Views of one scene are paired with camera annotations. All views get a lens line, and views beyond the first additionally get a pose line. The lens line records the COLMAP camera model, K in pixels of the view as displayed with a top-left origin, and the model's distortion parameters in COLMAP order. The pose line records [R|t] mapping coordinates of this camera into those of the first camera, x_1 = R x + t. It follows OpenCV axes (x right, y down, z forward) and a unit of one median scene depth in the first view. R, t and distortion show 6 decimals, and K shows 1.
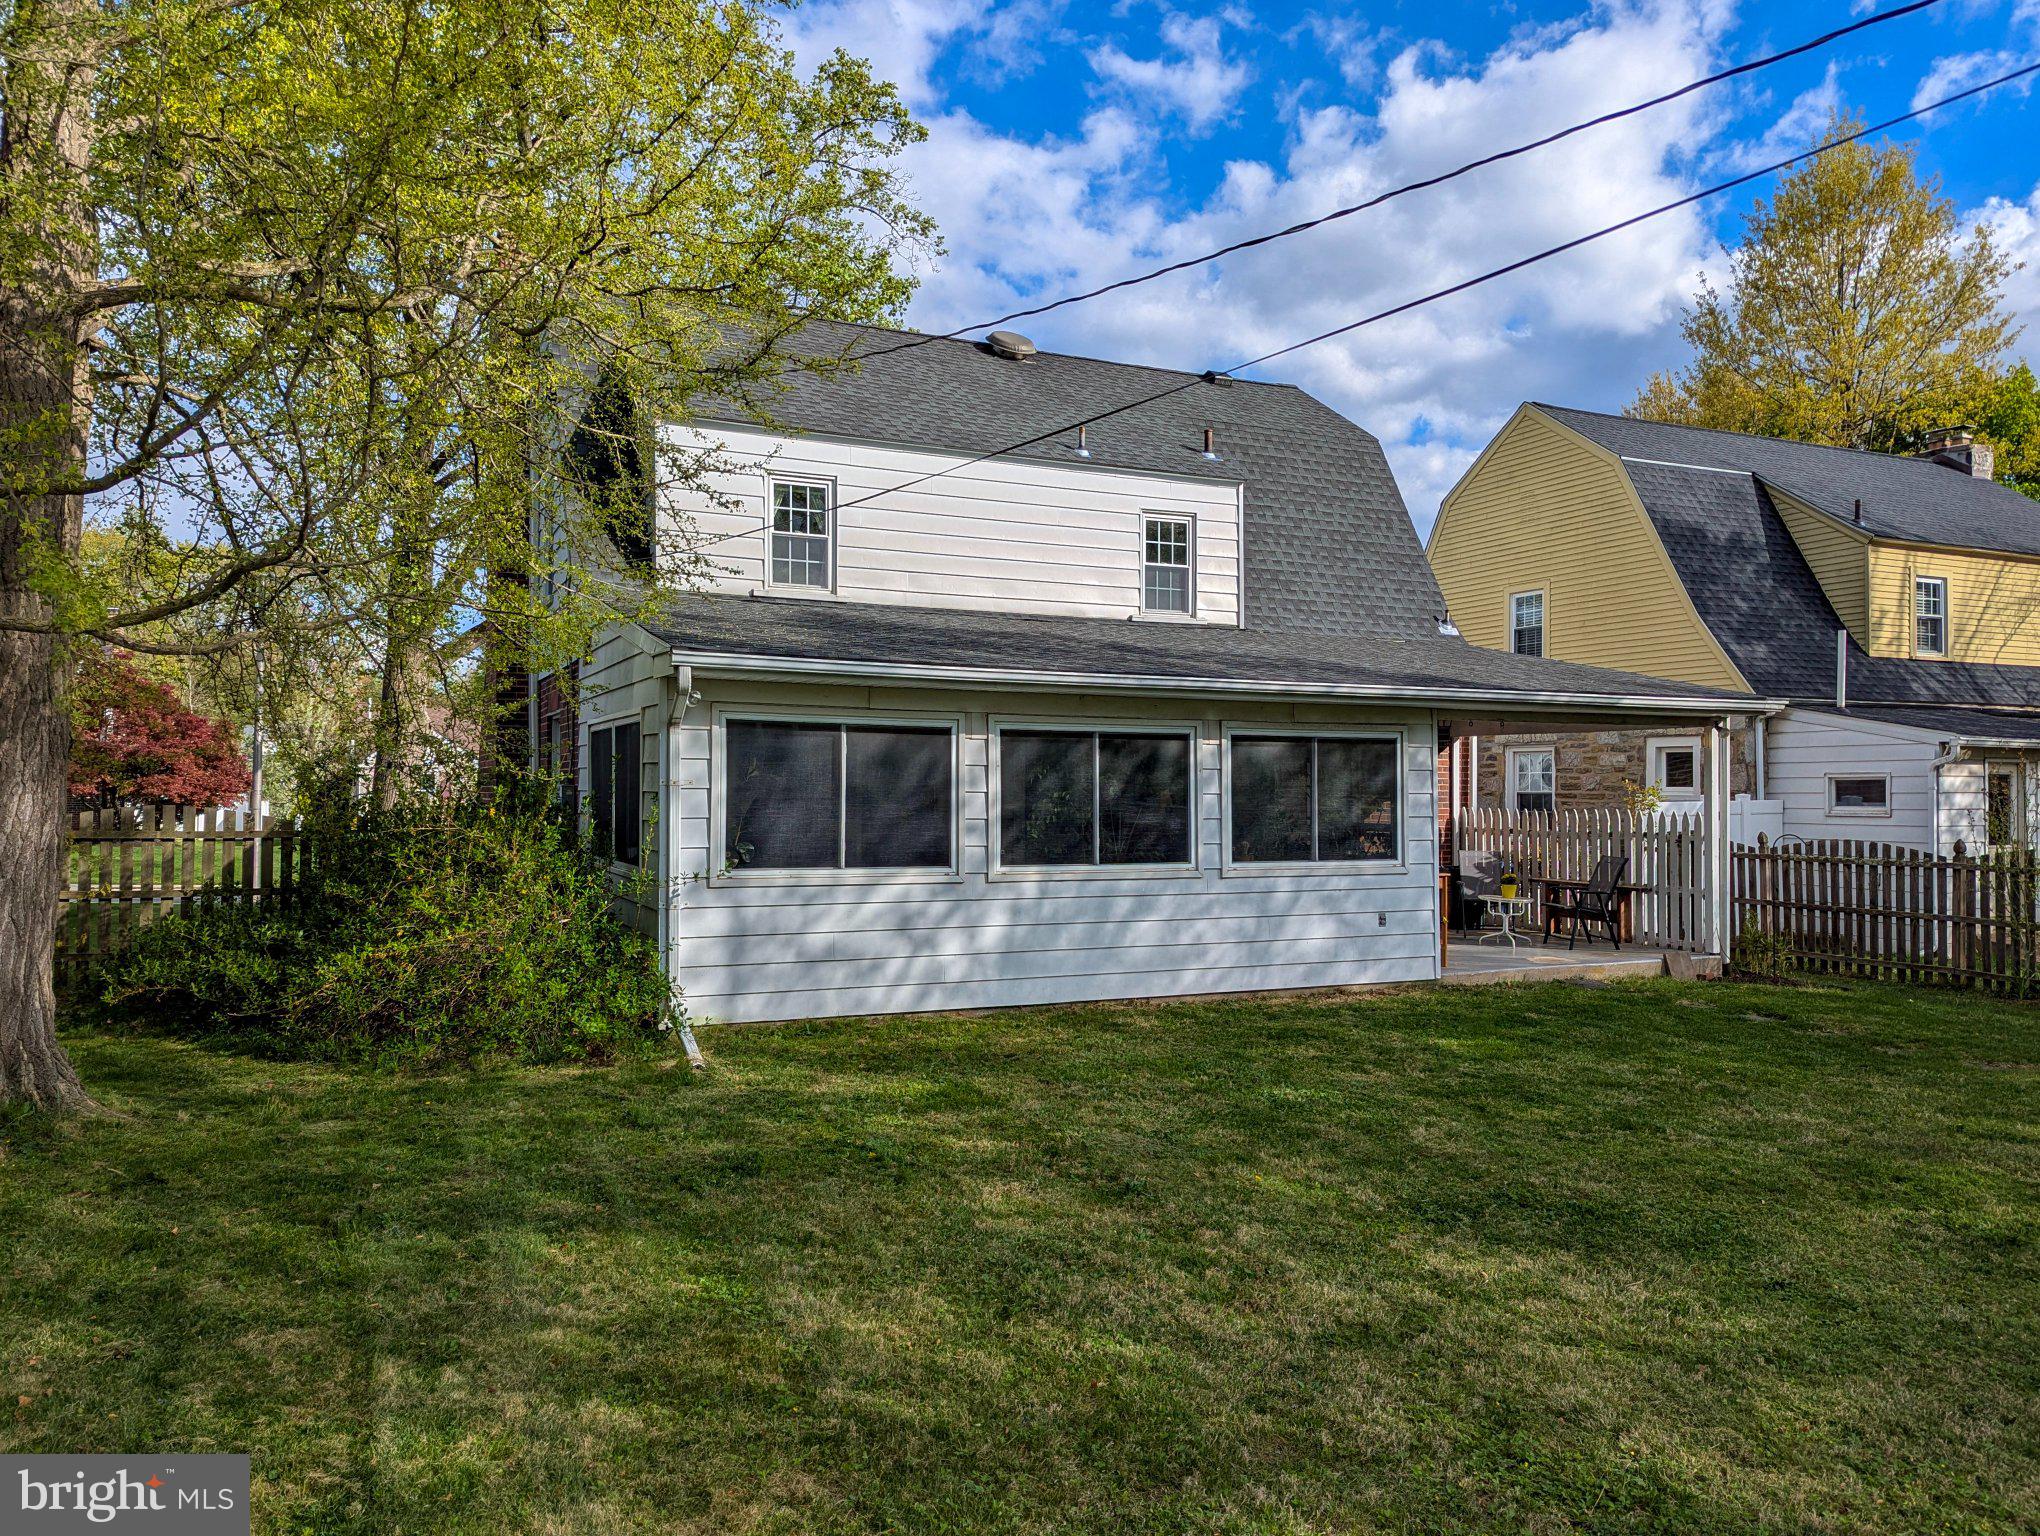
lens RADIAL K [[1416.2, 0, 1020.0], [0, 1416.2, 768.0], [0, 0, 1]] dist [0.001561, -0.001076]
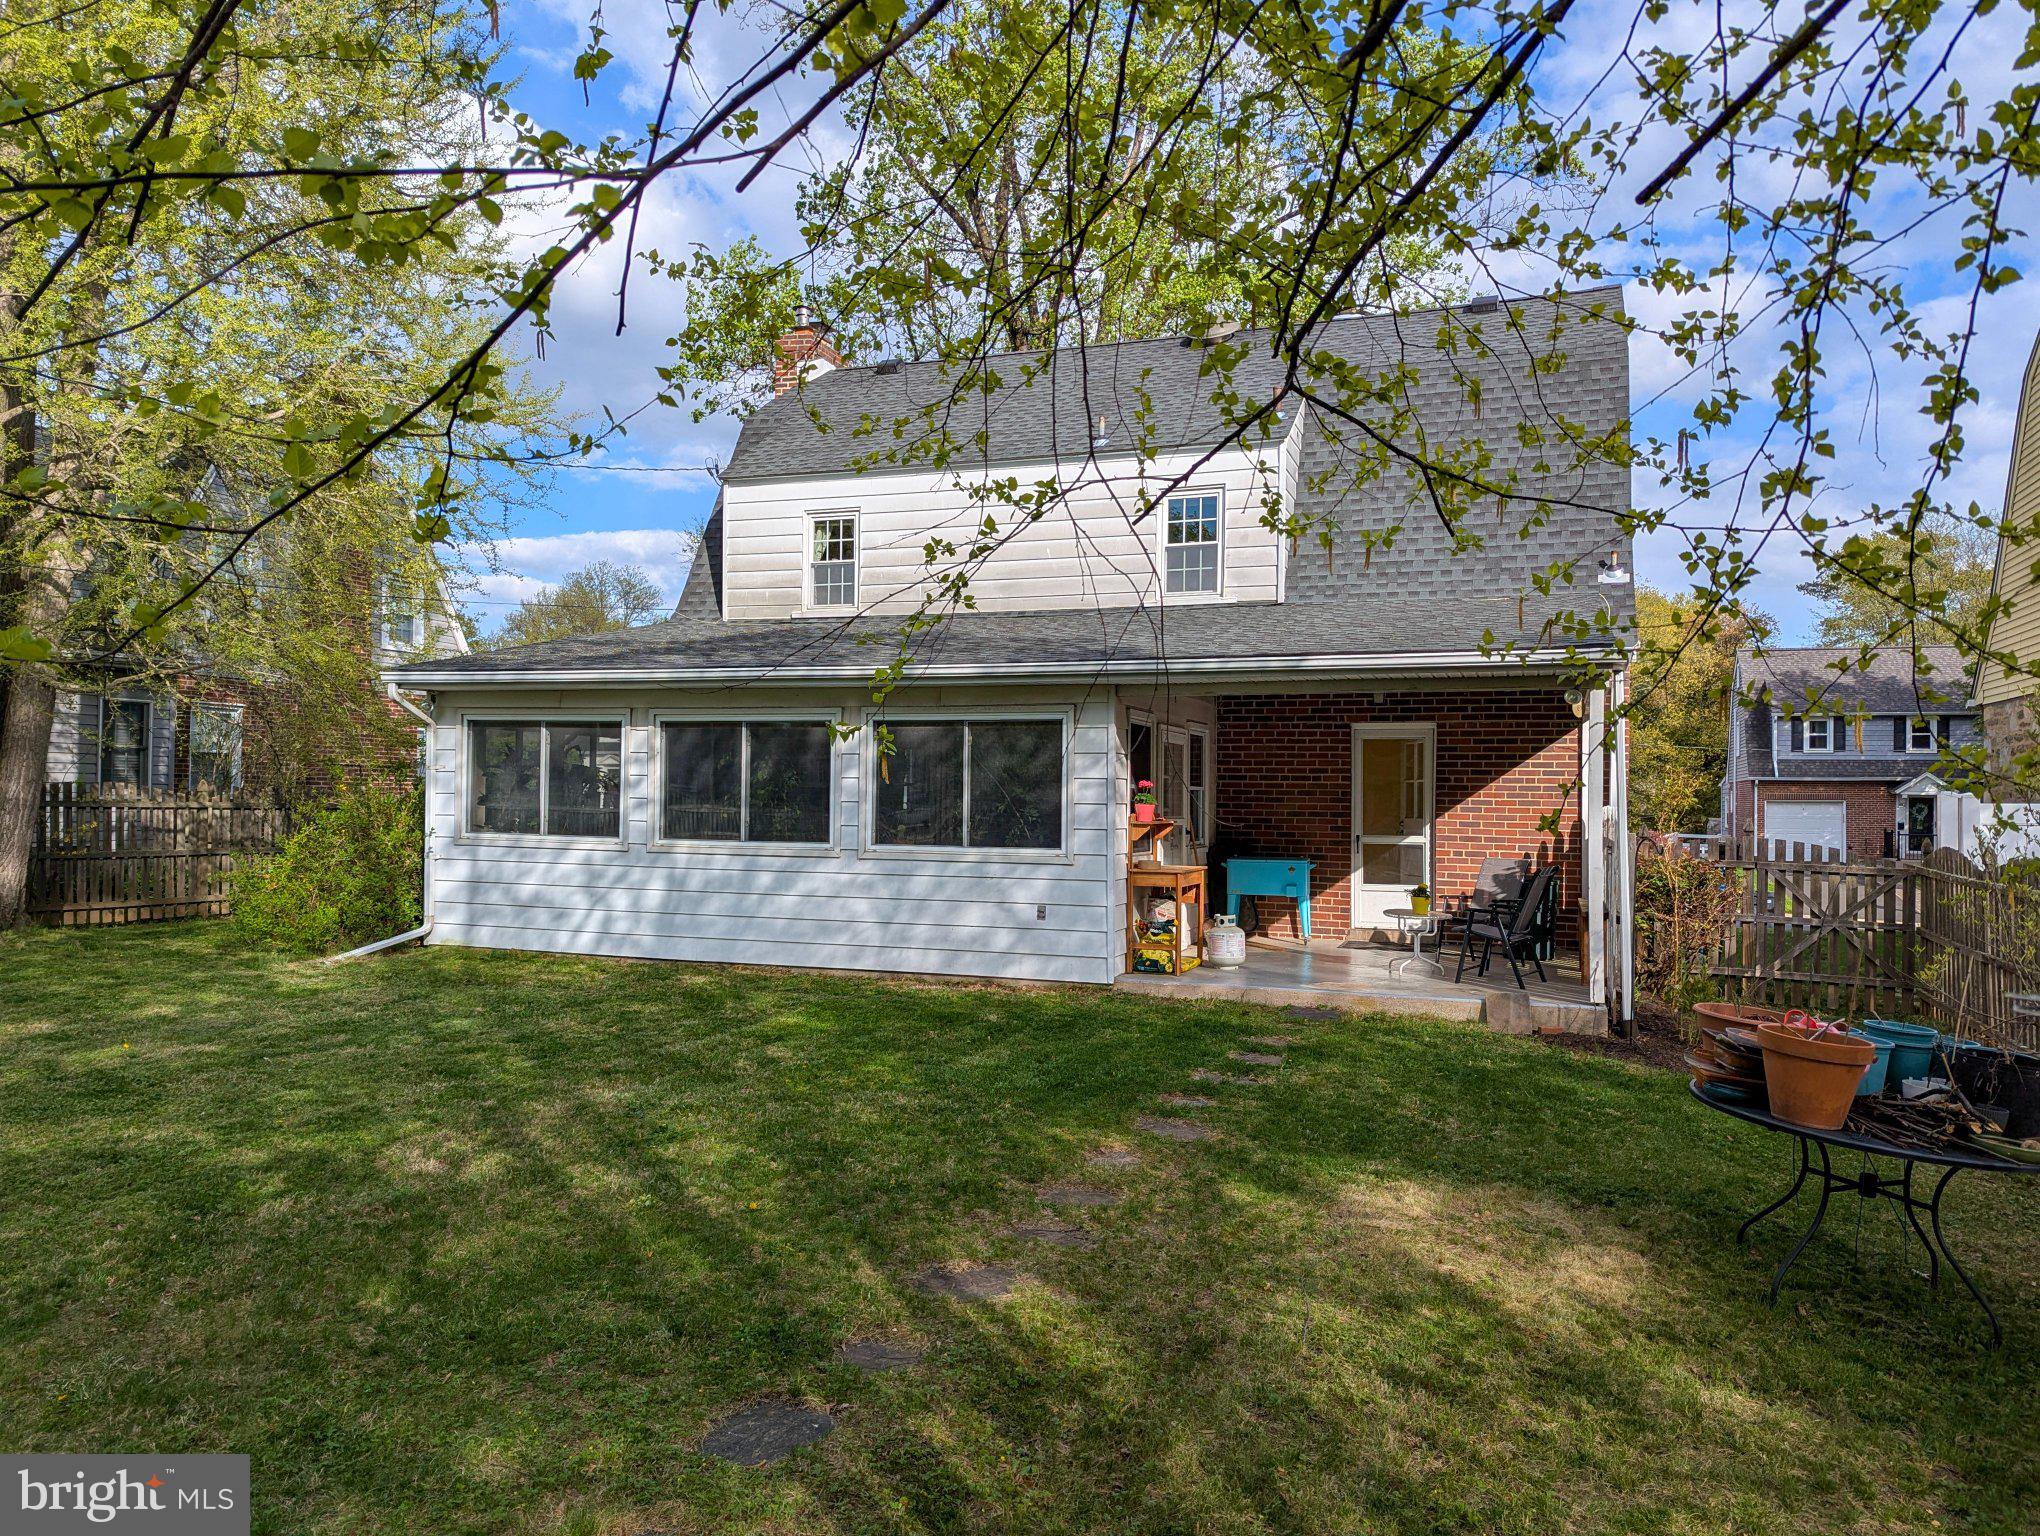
lens RADIAL K [[1416.2, 0, 1020.0], [0, 1416.2, 768.0], [0, 0, 1]] dist [0.001561, -0.001076]
pose [[0.731293, -0.008253, -0.682013, 0.940816], [0.002166, 0.999950, -0.009777, 0.021704], [0.682060, 0.005672, 0.731274, 0.325523]]
